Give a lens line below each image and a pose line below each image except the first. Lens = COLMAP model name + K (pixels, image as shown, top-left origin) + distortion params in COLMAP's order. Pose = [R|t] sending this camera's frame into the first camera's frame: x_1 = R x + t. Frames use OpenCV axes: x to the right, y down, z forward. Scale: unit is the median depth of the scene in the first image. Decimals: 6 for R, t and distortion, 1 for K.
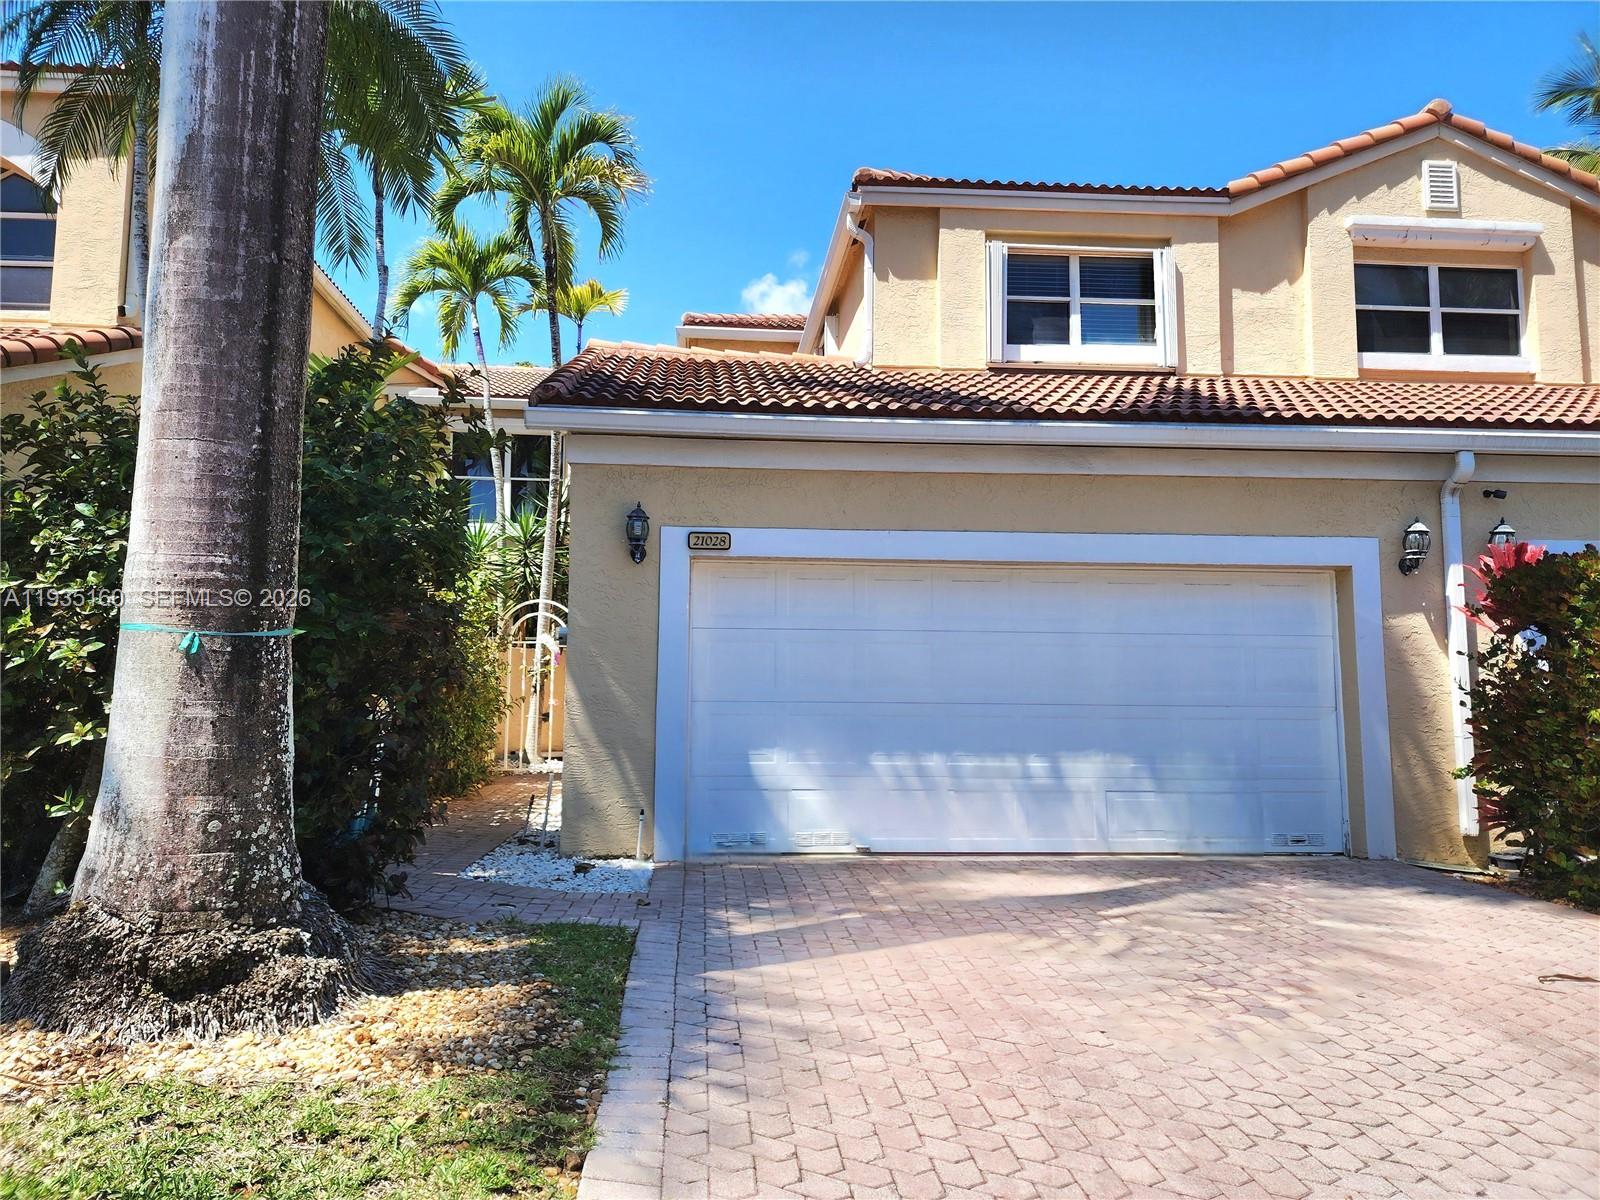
lens RADIAL K [[1041.6, 0, 800.6], [0, 1041.6, 589.3], [0, 0, 1]] dist [0.083559, -0.080040]
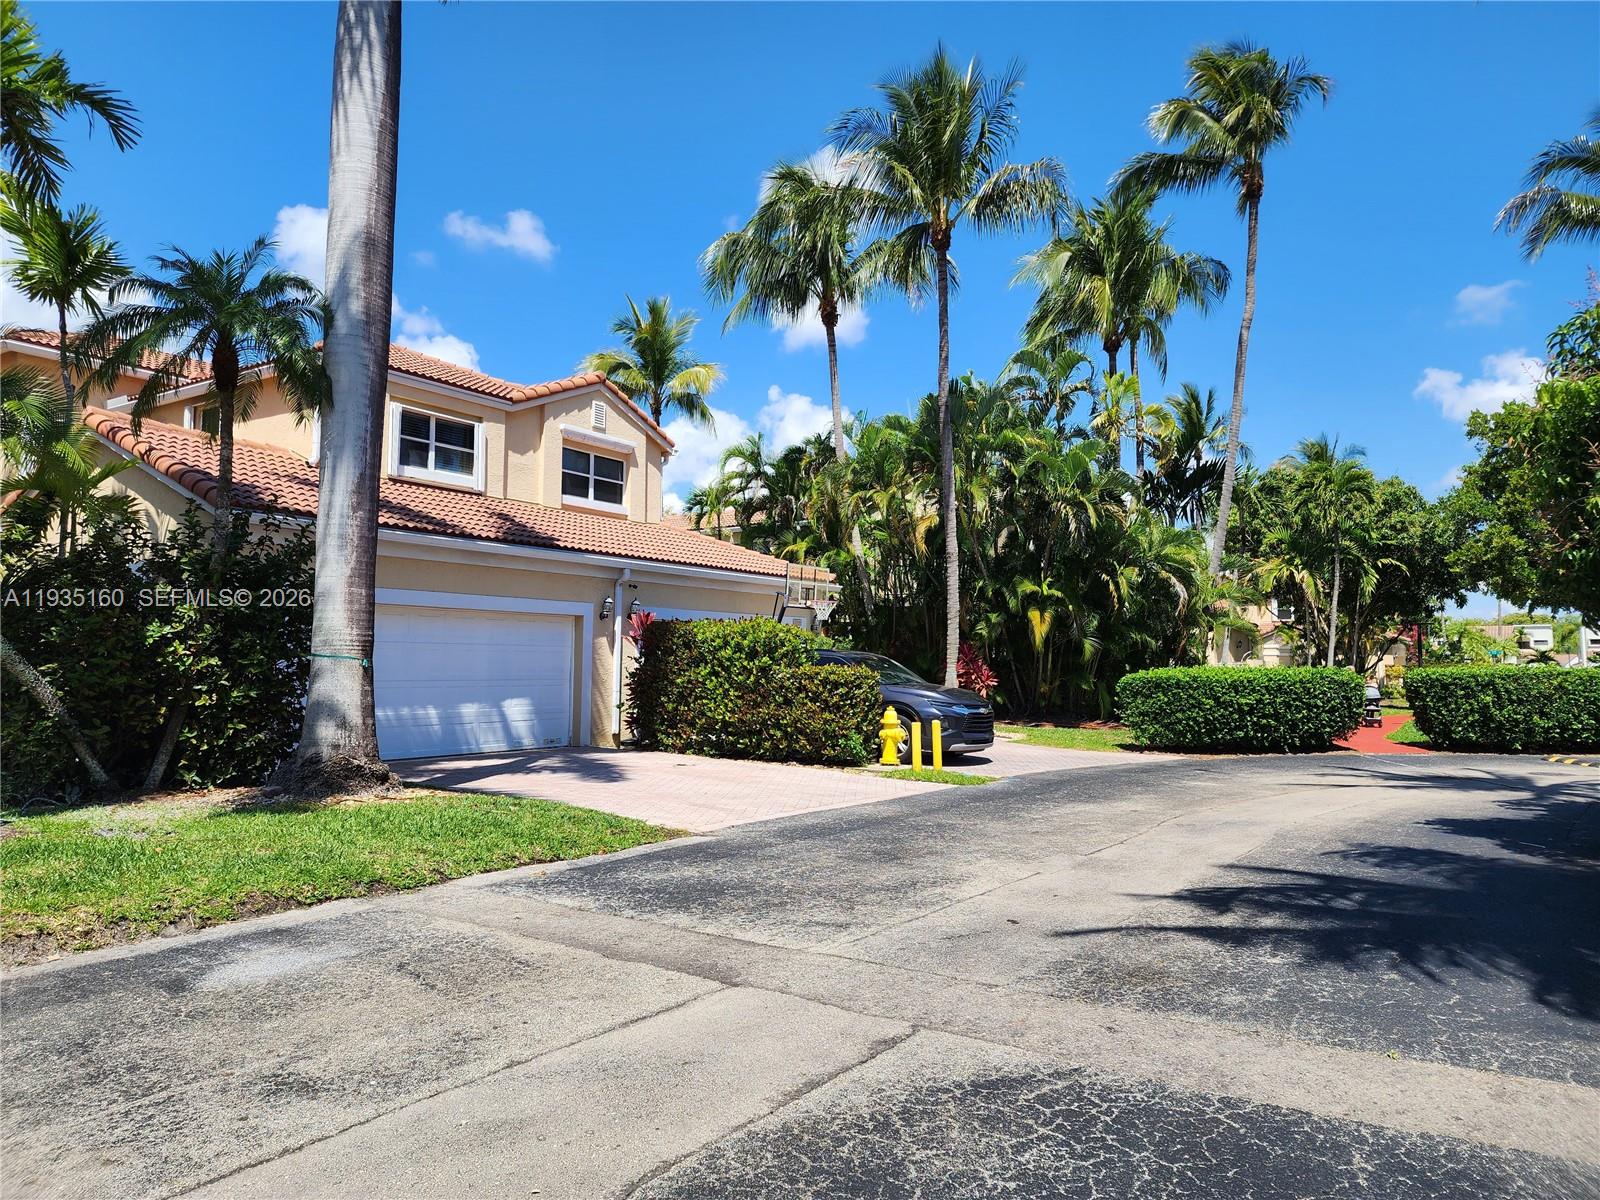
lens RADIAL K [[1041.6, 0, 800.6], [0, 1041.6, 589.3], [0, 0, 1]] dist [0.083559, -0.080040]
pose [[0.623210, 0.055501, 0.780083, -0.682747], [-0.077773, 0.996932, -0.008796, -0.069669], [-0.778178, -0.055188, 0.625614, -0.541733]]
